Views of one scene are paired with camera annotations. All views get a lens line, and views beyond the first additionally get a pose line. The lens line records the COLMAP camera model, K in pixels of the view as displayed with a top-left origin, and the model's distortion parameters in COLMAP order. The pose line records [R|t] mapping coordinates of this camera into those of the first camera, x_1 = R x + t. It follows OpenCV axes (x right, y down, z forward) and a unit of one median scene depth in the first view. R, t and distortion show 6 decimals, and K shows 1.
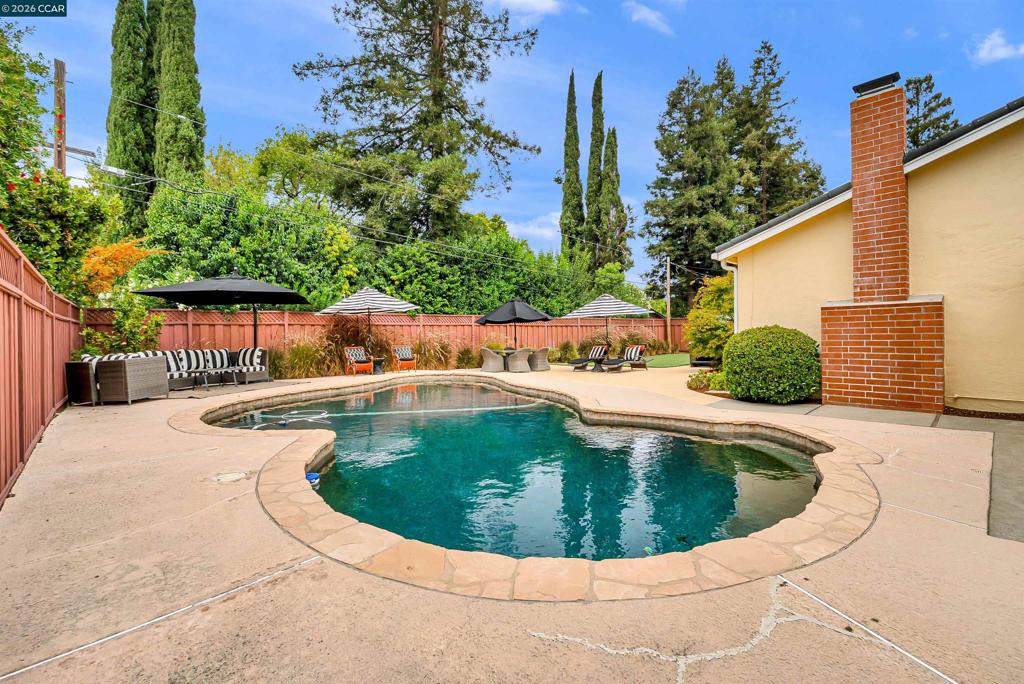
lens RADIAL K [[465.1, 0, 515.7], [0, 465.1, 331.5], [0, 0, 1]] dist [-0.007597, -0.000092]
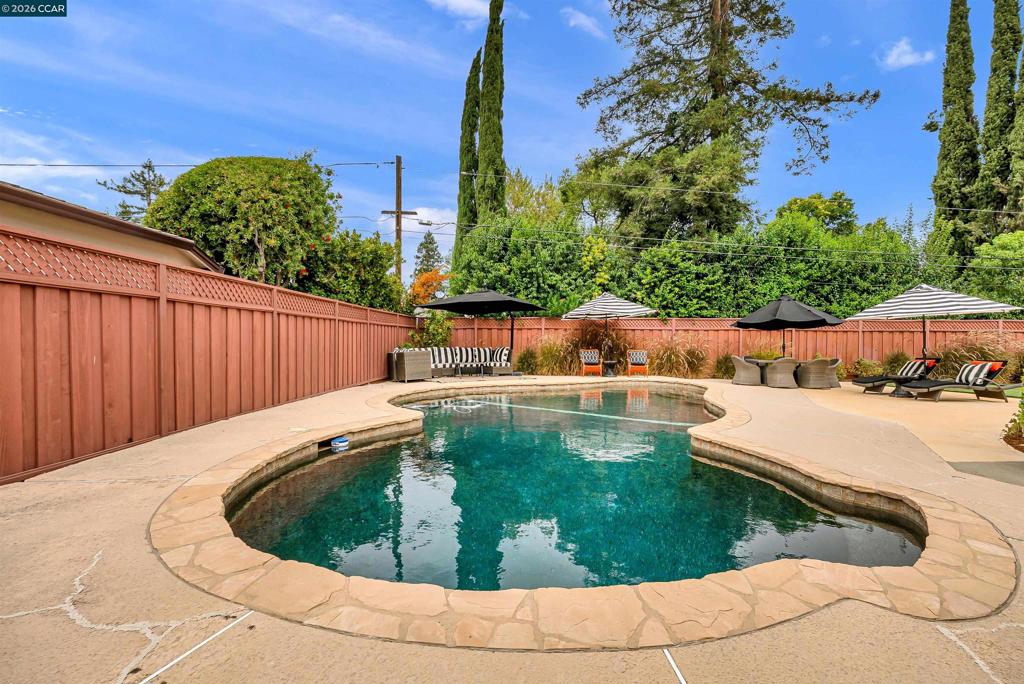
lens RADIAL K [[455.6, 0, 515.2], [0, 455.6, 345.6], [0, 0, 1]] dist [-0.004575, -0.000006]
pose [[0.724643, 0.024991, -0.688671, 0.206970], [-0.012045, 0.999649, 0.023602, 0.000967], [0.689019, -0.008808, 0.724690, 0.101047]]
